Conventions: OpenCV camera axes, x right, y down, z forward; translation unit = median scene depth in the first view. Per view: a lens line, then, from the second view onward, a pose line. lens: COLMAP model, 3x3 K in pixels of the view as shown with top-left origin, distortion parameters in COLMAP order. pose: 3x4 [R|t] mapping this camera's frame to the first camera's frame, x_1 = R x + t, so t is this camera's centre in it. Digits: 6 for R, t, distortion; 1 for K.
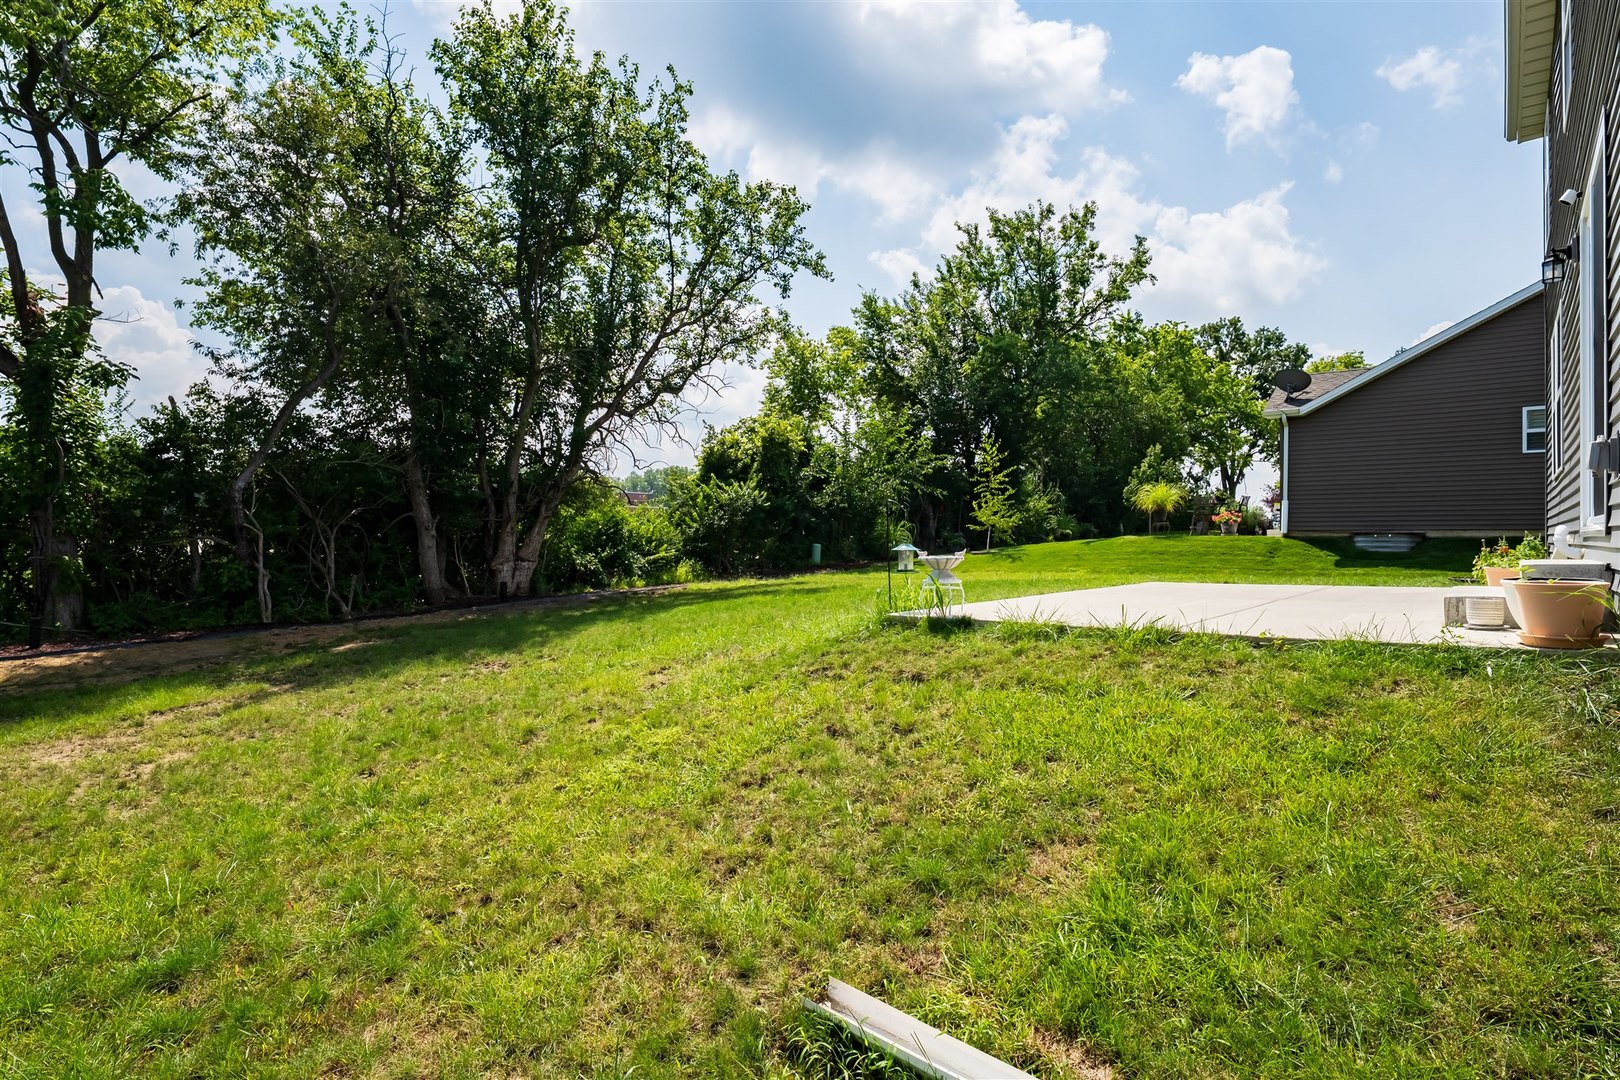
lens RADIAL K [[847.3, 0, 810.0], [0, 847.3, 540.0], [0, 0, 1]] dist [0.000458, -0.000458]
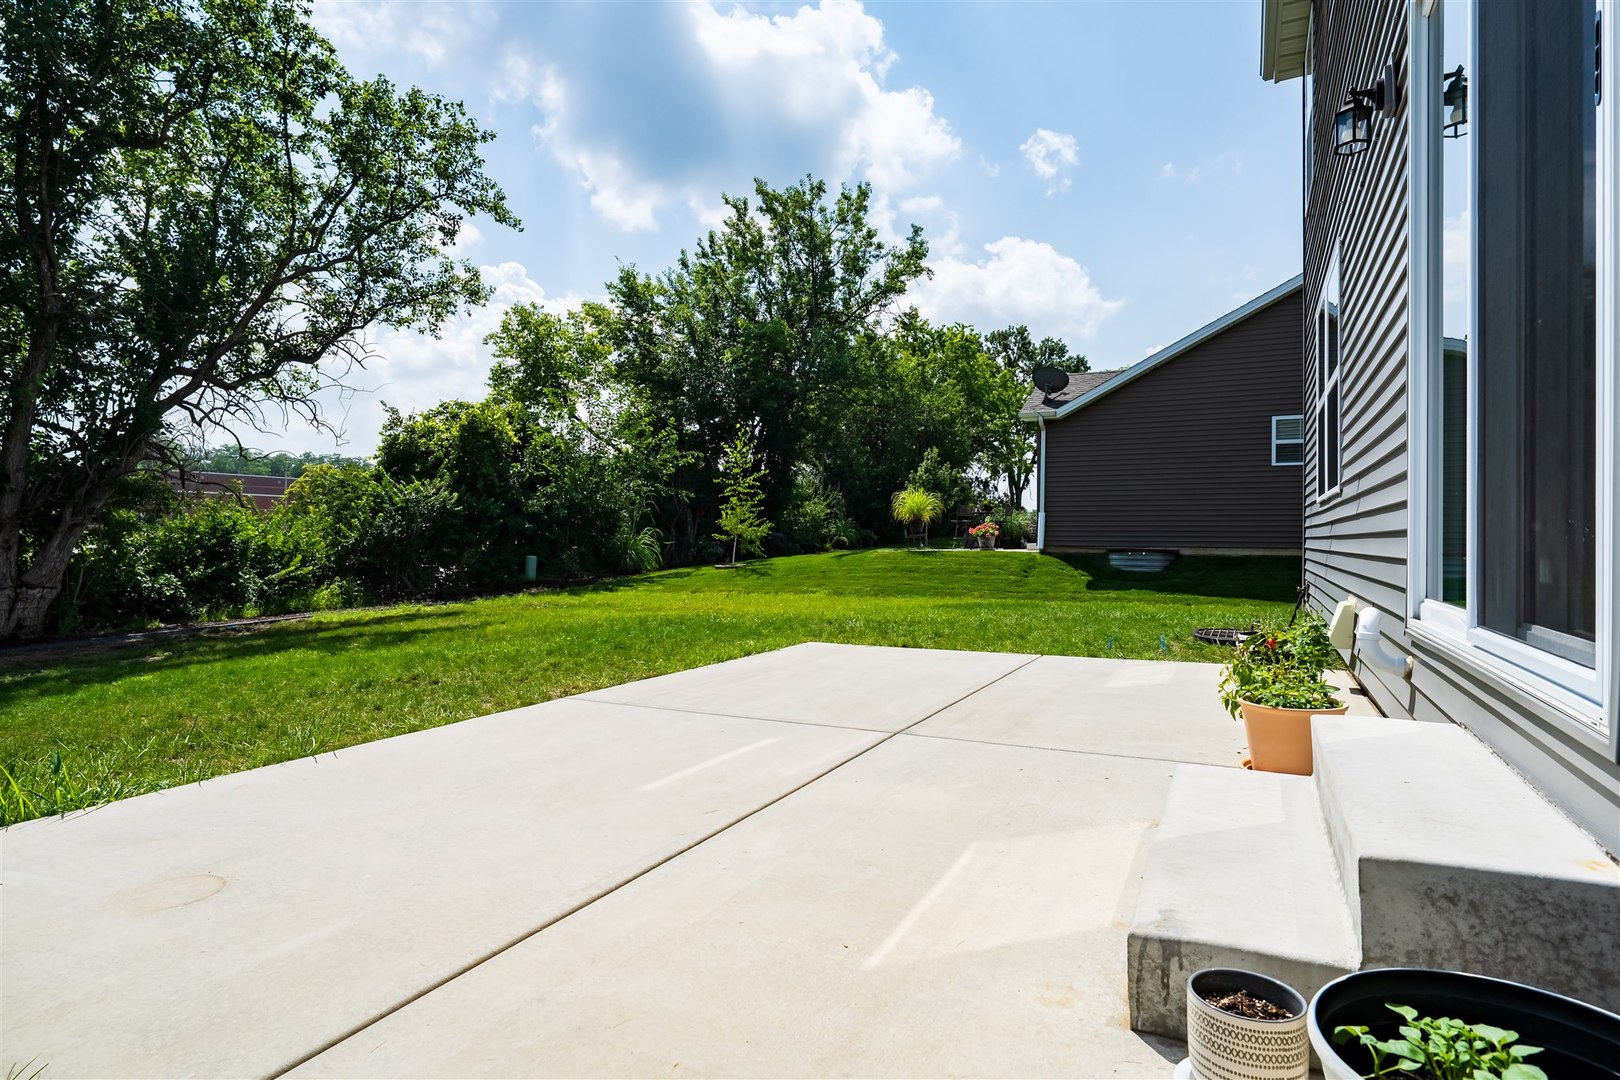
lens RADIAL K [[847.3, 0, 810.0], [0, 847.3, 540.0], [0, 0, 1]] dist [0.000458, -0.000458]
pose [[0.978442, 0.004552, 0.206472, 0.102219], [-0.005008, 0.999986, 0.001686, -0.013474], [-0.206461, -0.002684, 0.978451, 0.129410]]
